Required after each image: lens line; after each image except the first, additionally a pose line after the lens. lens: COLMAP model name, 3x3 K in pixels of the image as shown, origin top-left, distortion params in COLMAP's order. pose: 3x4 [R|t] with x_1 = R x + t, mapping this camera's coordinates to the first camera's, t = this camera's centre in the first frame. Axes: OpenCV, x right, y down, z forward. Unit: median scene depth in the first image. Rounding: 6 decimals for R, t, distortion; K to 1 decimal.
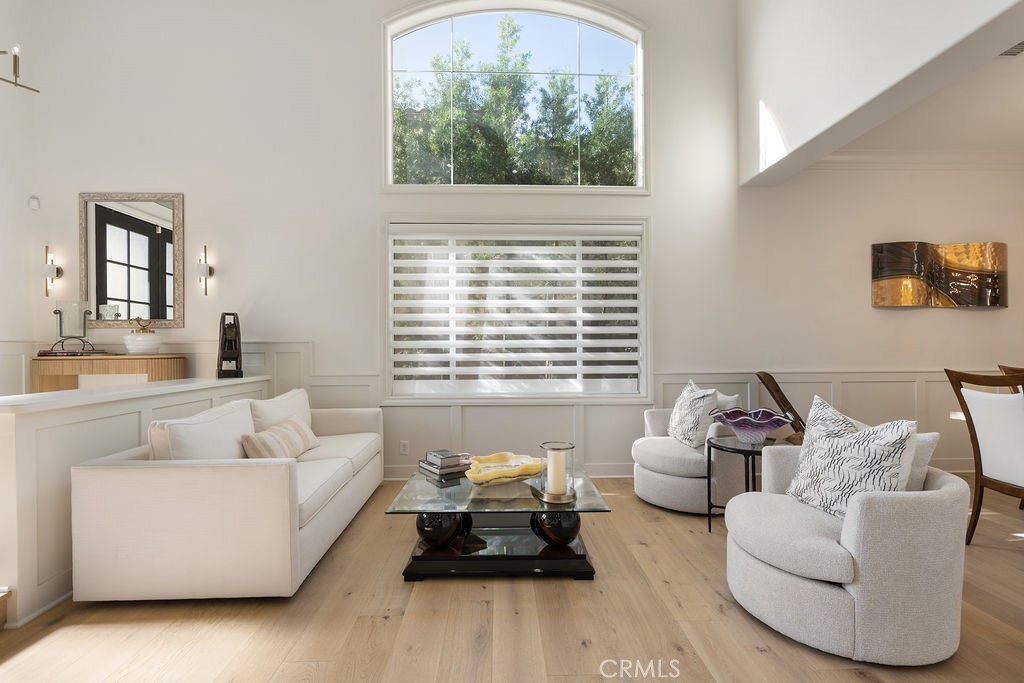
lens RADIAL K [[472.5, 0, 512.0], [0, 472.5, 341.5], [0, 0, 1]] dist [-0.000766, 0.000427]
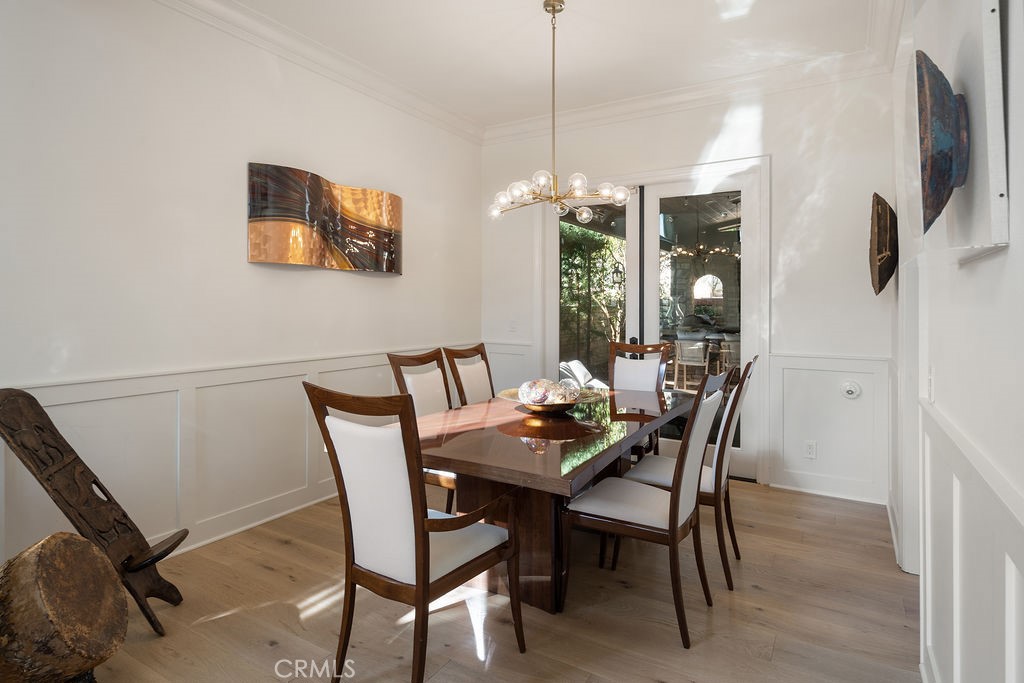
lens RADIAL K [[566.6, 0, 509.1], [0, 566.6, 321.7], [0, 0, 1]] dist [0.003745, 0.002130]
pose [[0.554818, -0.014068, 0.831853, 0.330967], [-0.017477, 0.999439, 0.028558, -0.021989], [-0.831788, -0.030383, 0.554261, 0.293286]]
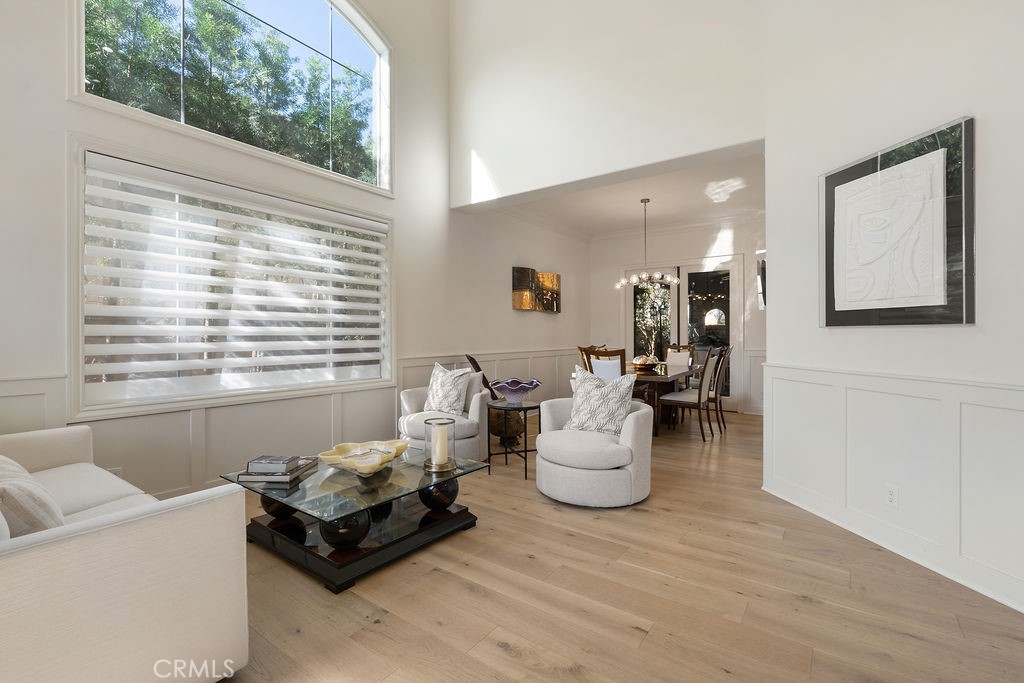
lens RADIAL K [[458.6, 0, 528.0], [0, 458.6, 327.6], [0, 0, 1]] dist [-0.002341, -0.000066]
pose [[0.598430, 0.015763, 0.801020, -0.370499], [-0.010436, 0.999875, -0.011879, 0.003347], [-0.801107, -0.001250, 0.598520, 0.096766]]
